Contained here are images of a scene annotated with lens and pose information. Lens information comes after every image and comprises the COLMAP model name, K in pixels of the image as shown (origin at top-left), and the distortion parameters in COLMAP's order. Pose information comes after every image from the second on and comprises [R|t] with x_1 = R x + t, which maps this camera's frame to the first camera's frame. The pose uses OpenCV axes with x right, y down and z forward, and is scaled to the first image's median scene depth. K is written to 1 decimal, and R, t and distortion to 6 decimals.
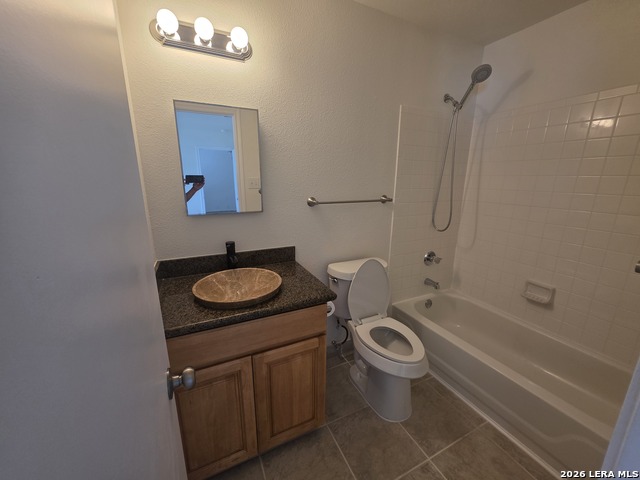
lens RADIAL K [[256.1, 0, 319.6], [0, 256.1, 239.5], [0, 0, 1]] dist [-0.000673, -0.000843]
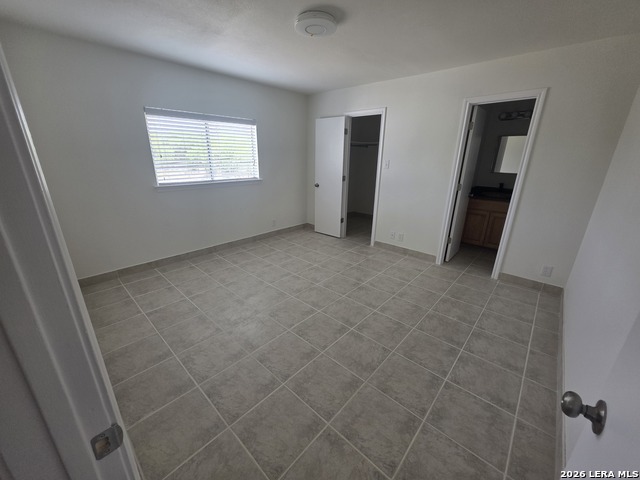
lens RADIAL K [[256.1, 0, 323.1], [0, 256.1, 239.7], [0, 0, 1]] dist [-0.000673, -0.000843]
pose [[0.405941, 0.303794, -0.861929, 1.510006], [-0.227985, 0.946978, 0.226397, 0.422125], [0.885006, 0.104603, 0.453677, -2.006777]]
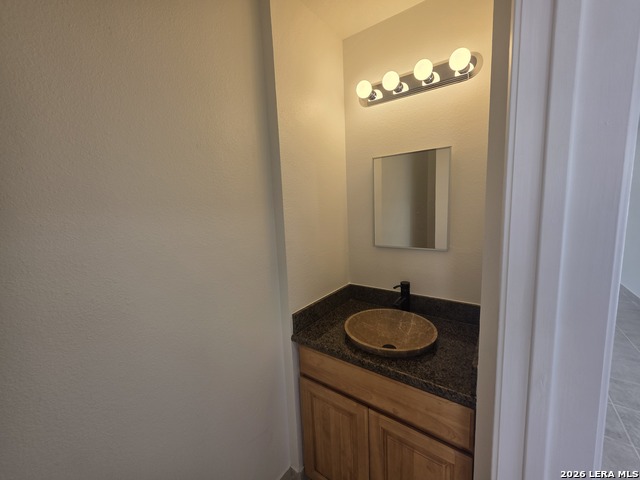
lens RADIAL K [[256.1, 0, 319.2], [0, 256.1, 244.9], [0, 0, 1]] dist [-0.000673, -0.000843]
pose [[0.508378, 0.088230, -0.856602, 0.300677], [-0.151679, 0.988360, 0.011782, -0.090151], [0.847671, 0.123940, 0.515842, 0.230210]]
